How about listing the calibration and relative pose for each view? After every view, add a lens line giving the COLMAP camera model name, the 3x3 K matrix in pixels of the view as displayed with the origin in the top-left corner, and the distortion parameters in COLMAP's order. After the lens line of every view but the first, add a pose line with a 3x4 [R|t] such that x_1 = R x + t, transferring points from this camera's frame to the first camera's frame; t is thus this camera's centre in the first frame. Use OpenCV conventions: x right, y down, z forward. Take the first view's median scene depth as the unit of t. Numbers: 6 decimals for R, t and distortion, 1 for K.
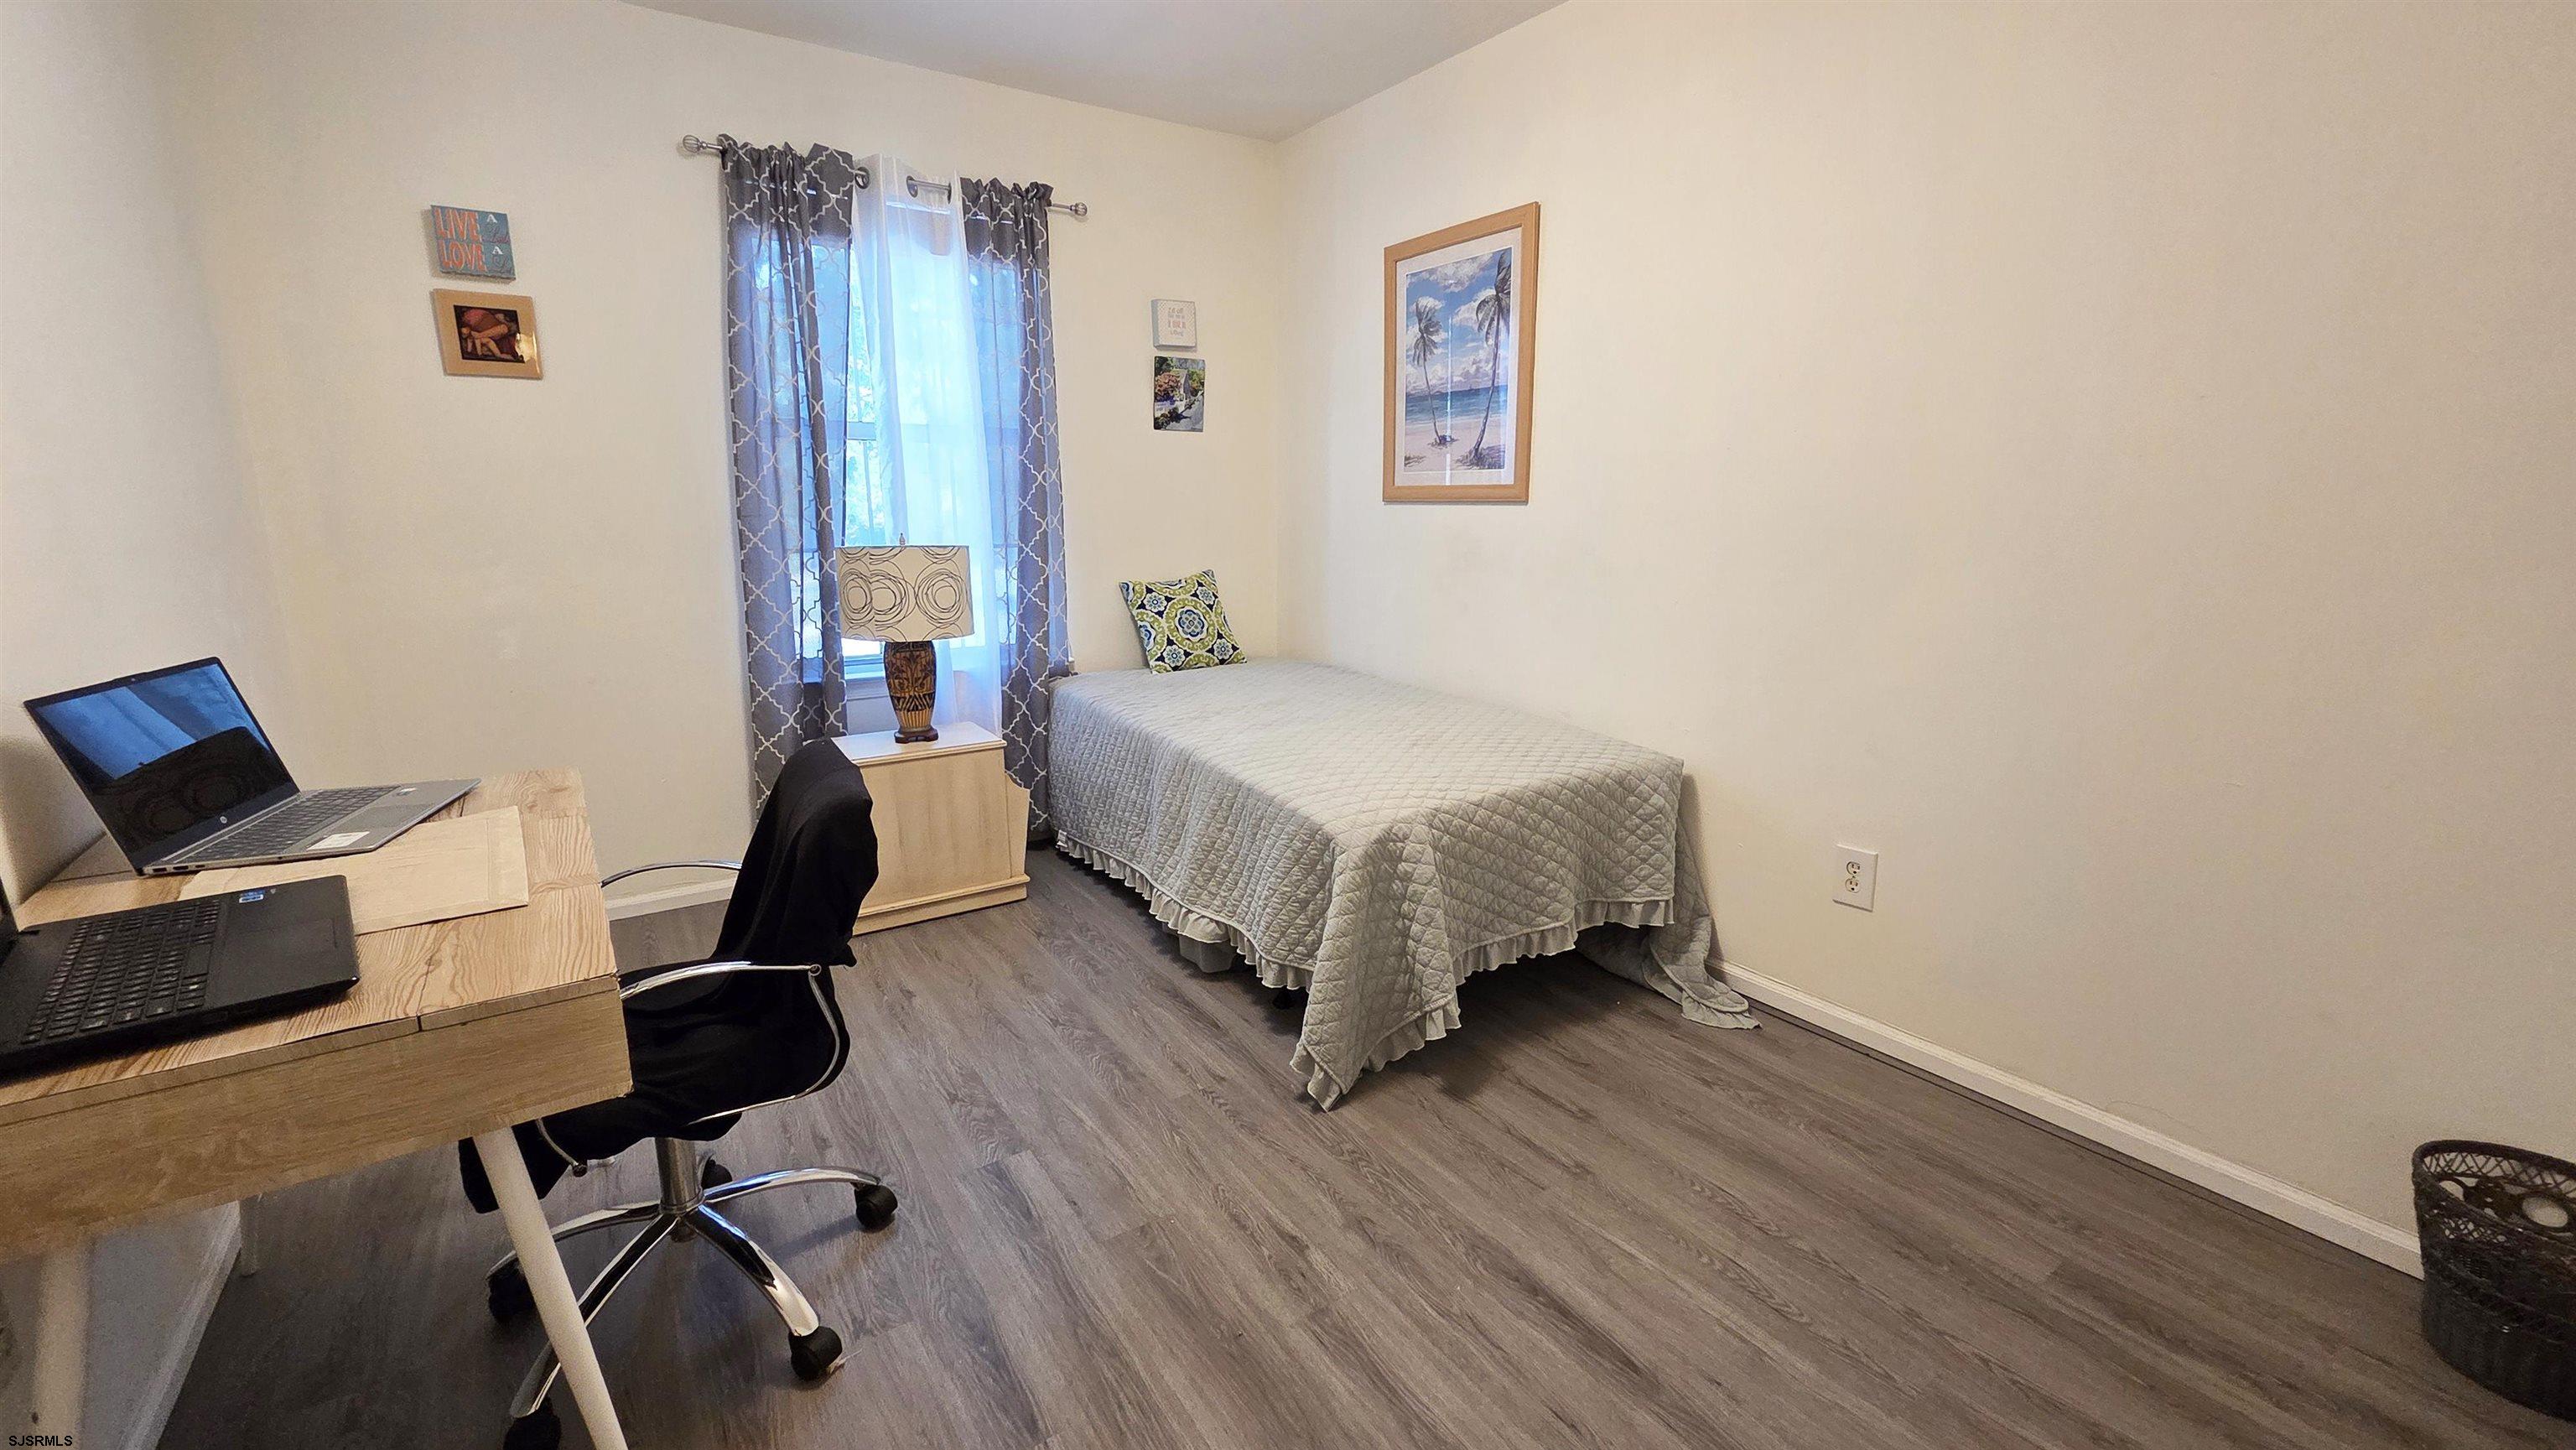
lens RADIAL K [[1055.3, 0, 1300.6], [0, 1055.3, 721.4], [0, 0, 1]] dist [0.002386, -0.000092]
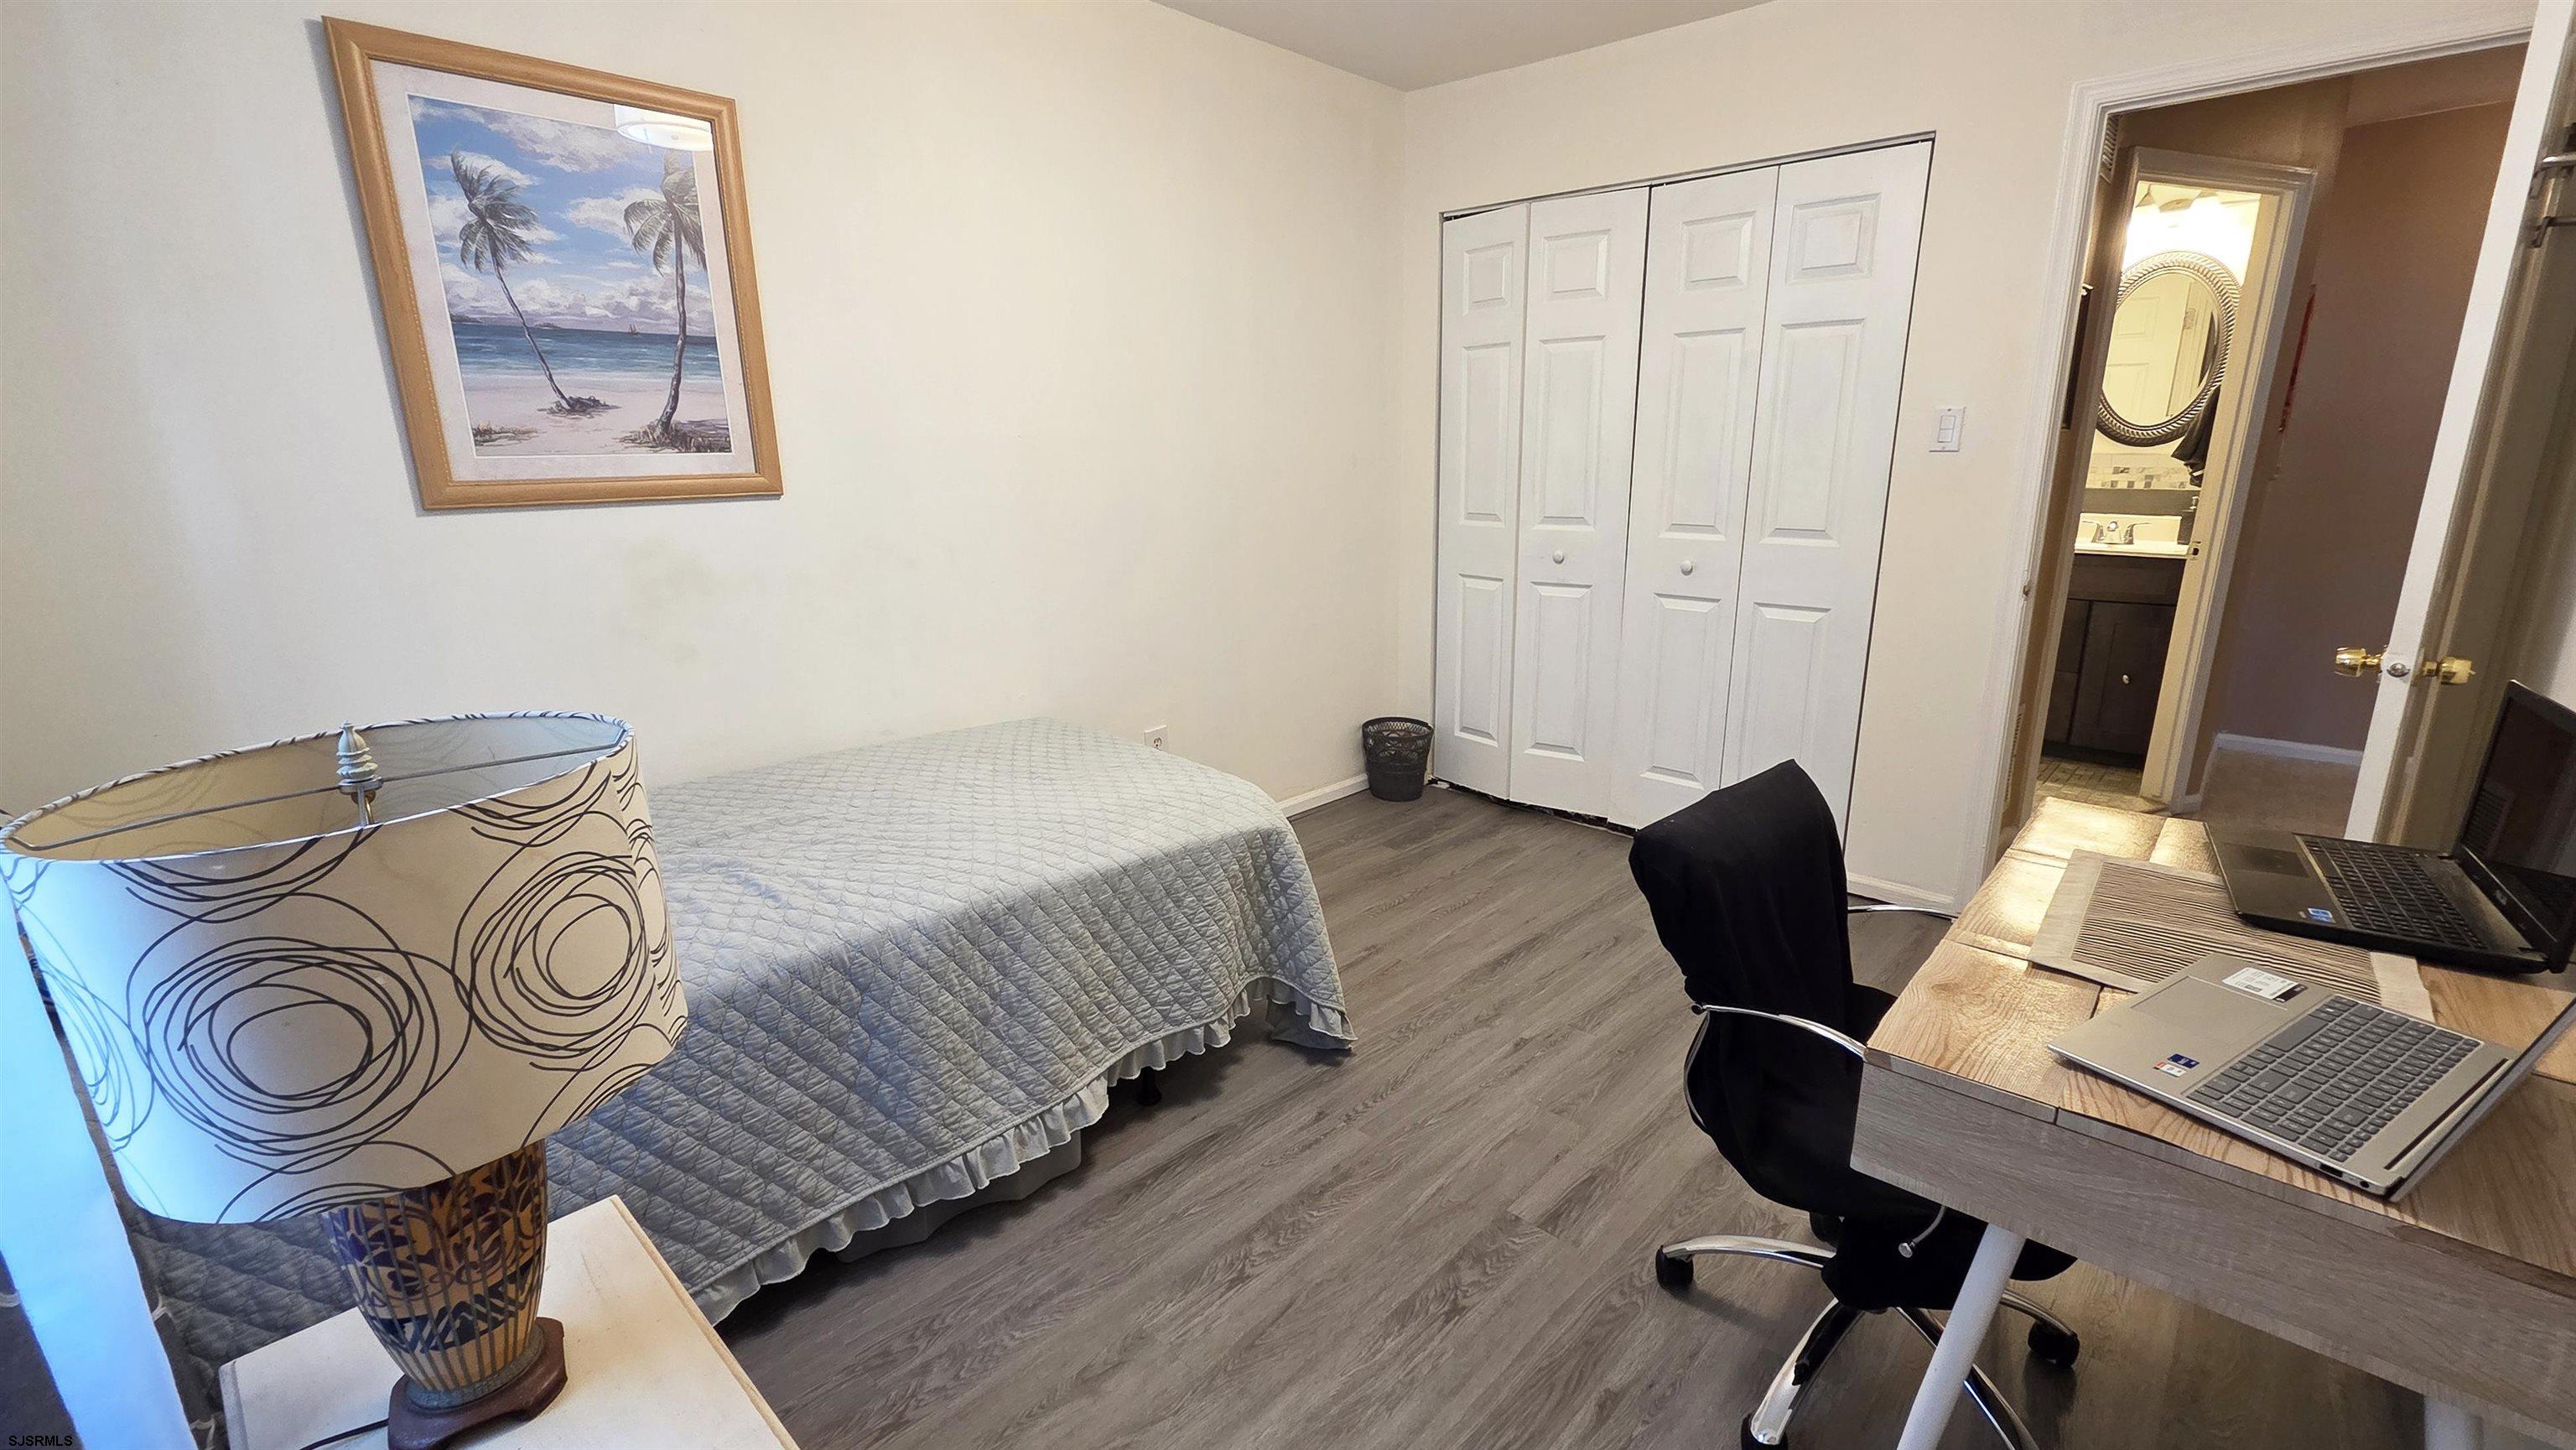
lens RADIAL K [[1101.1, 0, 1297.2], [0, 1101.1, 718.5], [0, 0, 1]] dist [0.003215, 0.001221]
pose [[-0.221795, -0.237526, 0.945721, -0.648252], [0.211504, 0.935068, 0.284453, -0.194332], [-0.951879, 0.263113, -0.157156, 0.768031]]
